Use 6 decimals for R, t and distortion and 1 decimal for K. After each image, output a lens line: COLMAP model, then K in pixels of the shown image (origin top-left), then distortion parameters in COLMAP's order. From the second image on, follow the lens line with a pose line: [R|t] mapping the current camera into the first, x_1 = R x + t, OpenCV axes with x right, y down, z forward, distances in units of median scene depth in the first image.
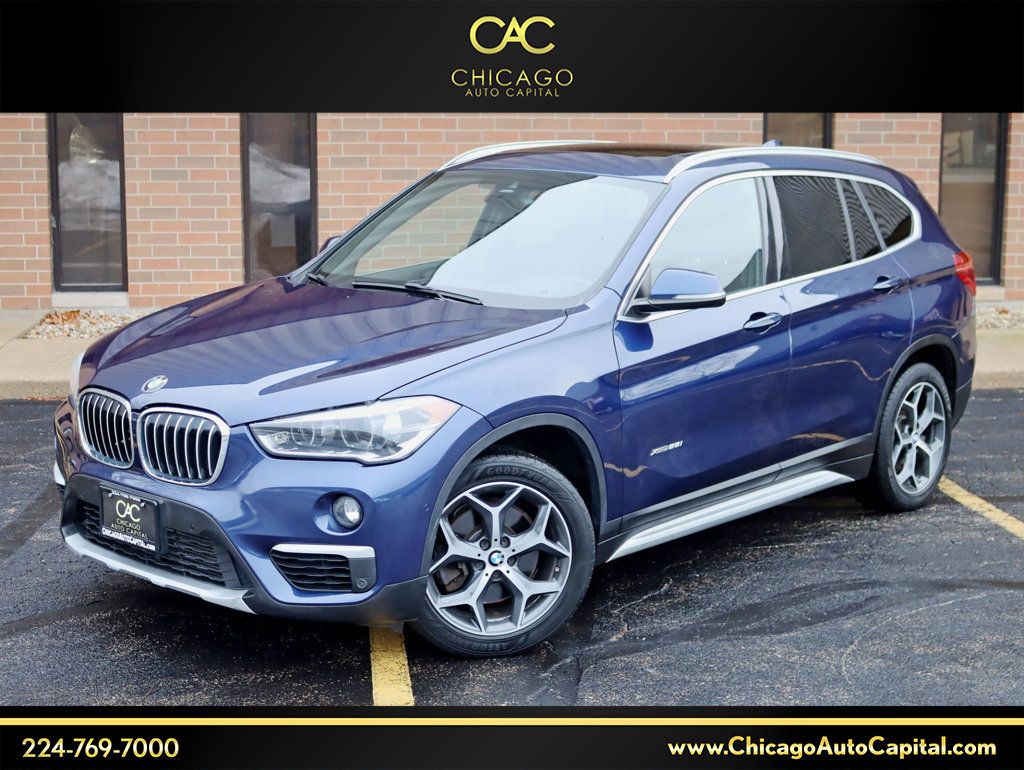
lens RADIAL K [[1419.4, 0, 512.0], [0, 1419.4, 385.0], [0, 0, 1]] dist [-0.011324, -0.019087]
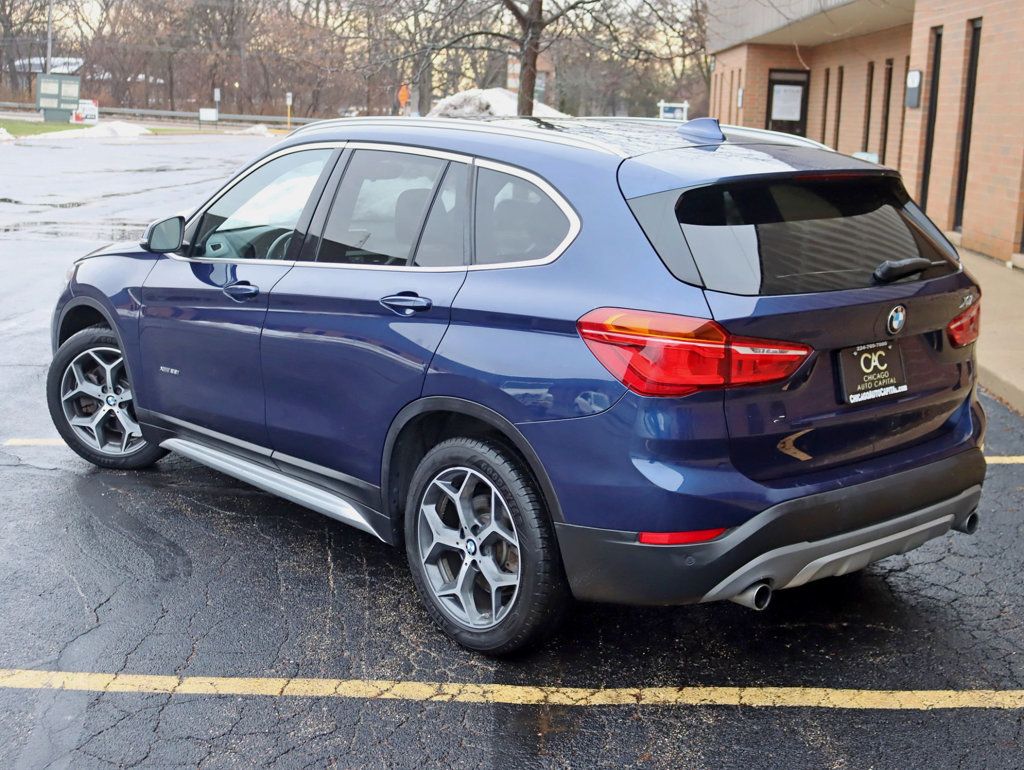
lens RADIAL K [[1269.7, 0, 512.0], [0, 1269.7, 385.0], [0, 0, 1]] dist [-0.097502, -0.022387]
pose [[-0.104084, 0.186080, -0.977006, 1.105358], [-0.171312, 0.964305, 0.201911, -0.206813], [0.979703, 0.188389, -0.068491, 1.350371]]
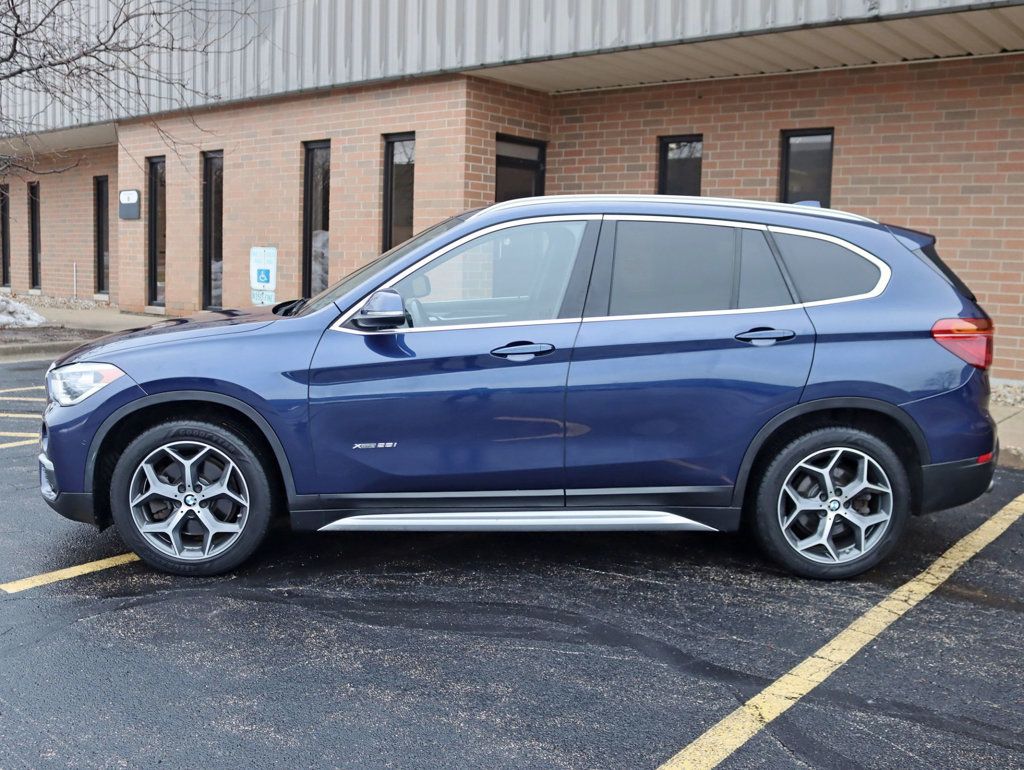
lens RADIAL K [[958.8, 0, 512.0], [0, 958.8, 385.0], [0, 0, 1]] dist [-0.084519, -0.007004]
pose [[0.713554, 0.094959, -0.694135, 0.723192], [-0.123943, 0.992254, 0.008332, -0.024936], [0.689550, 0.080088, 0.719797, 0.512489]]
